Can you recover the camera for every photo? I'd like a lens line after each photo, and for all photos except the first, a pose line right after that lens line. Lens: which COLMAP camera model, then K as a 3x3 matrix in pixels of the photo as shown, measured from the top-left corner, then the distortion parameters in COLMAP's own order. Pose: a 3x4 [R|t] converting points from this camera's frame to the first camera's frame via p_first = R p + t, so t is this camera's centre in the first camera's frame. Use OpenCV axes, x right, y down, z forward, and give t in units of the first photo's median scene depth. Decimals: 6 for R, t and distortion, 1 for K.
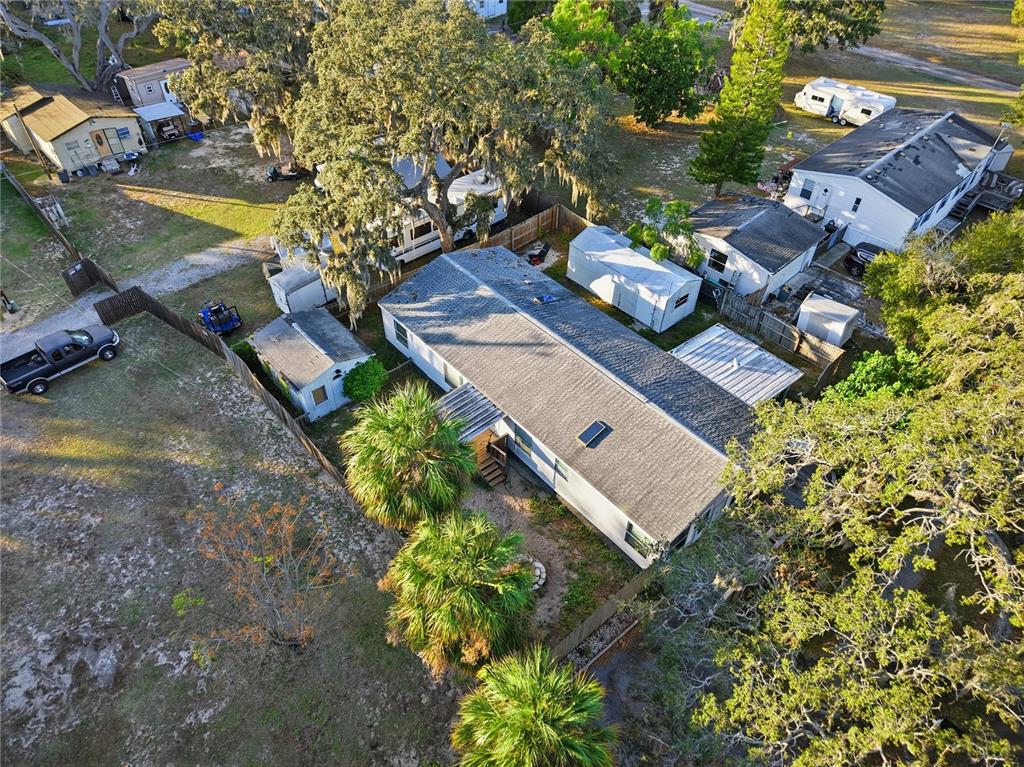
lens RADIAL K [[716.9, 0, 513.3], [0, 716.9, 382.1], [0, 0, 1]] dist [-0.001260, -0.003166]
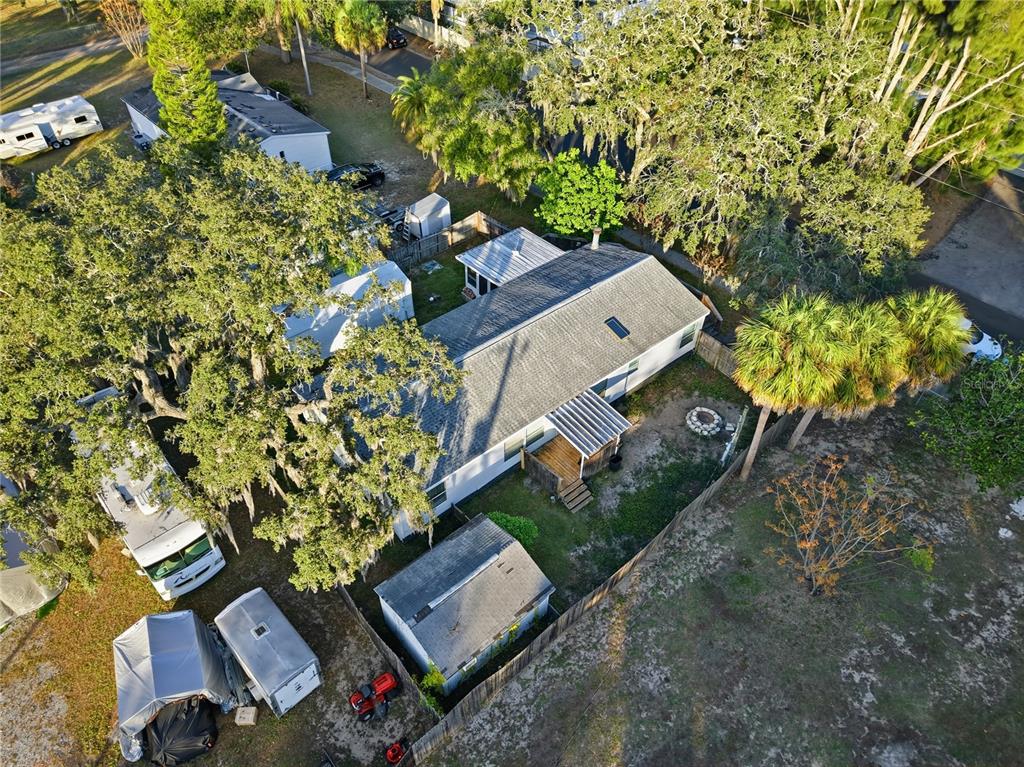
lens RADIAL K [[716.9, 0, 513.3], [0, 716.9, 385.0], [0, 0, 1]] dist [-0.001260, -0.003166]
pose [[-0.016333, -0.696524, 0.717348, -0.701524], [0.655571, 0.534251, 0.533669, -0.546889], [-0.754957, 0.478989, 0.447895, 0.567142]]
